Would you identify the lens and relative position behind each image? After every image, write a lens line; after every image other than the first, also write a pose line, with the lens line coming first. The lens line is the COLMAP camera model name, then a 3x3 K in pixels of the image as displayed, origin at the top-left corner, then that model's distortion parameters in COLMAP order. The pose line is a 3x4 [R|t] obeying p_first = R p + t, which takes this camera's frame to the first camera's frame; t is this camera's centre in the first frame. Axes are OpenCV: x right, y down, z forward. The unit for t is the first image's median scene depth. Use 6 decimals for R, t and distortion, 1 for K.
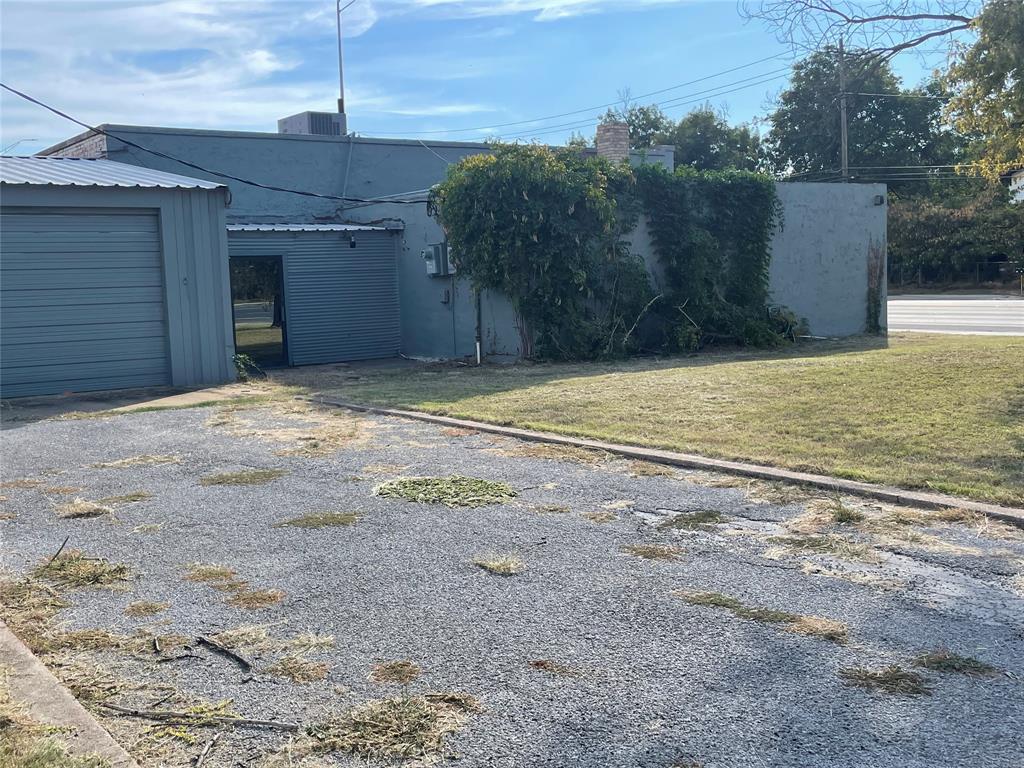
lens RADIAL K [[1157.8, 0, 511.1], [0, 1157.8, 379.8], [0, 0, 1]] dist [0.093194, 0.000000]
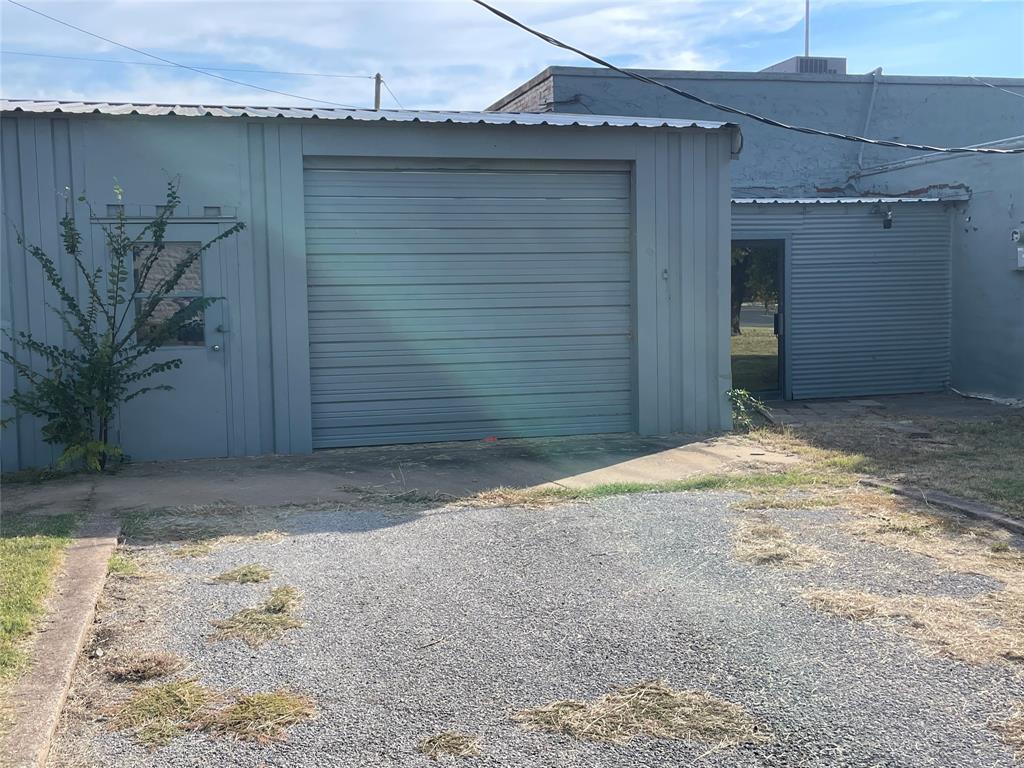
lens RADIAL K [[1157.8, 0, 519.8], [0, 1157.8, 382.6], [0, 0, 1]] dist [0.093194, 0.000000]
pose [[0.942200, 0.042711, -0.332317, -0.111706], [-0.042274, 0.999069, 0.008549, -0.021277], [0.332373, 0.005994, 0.943129, 0.295972]]
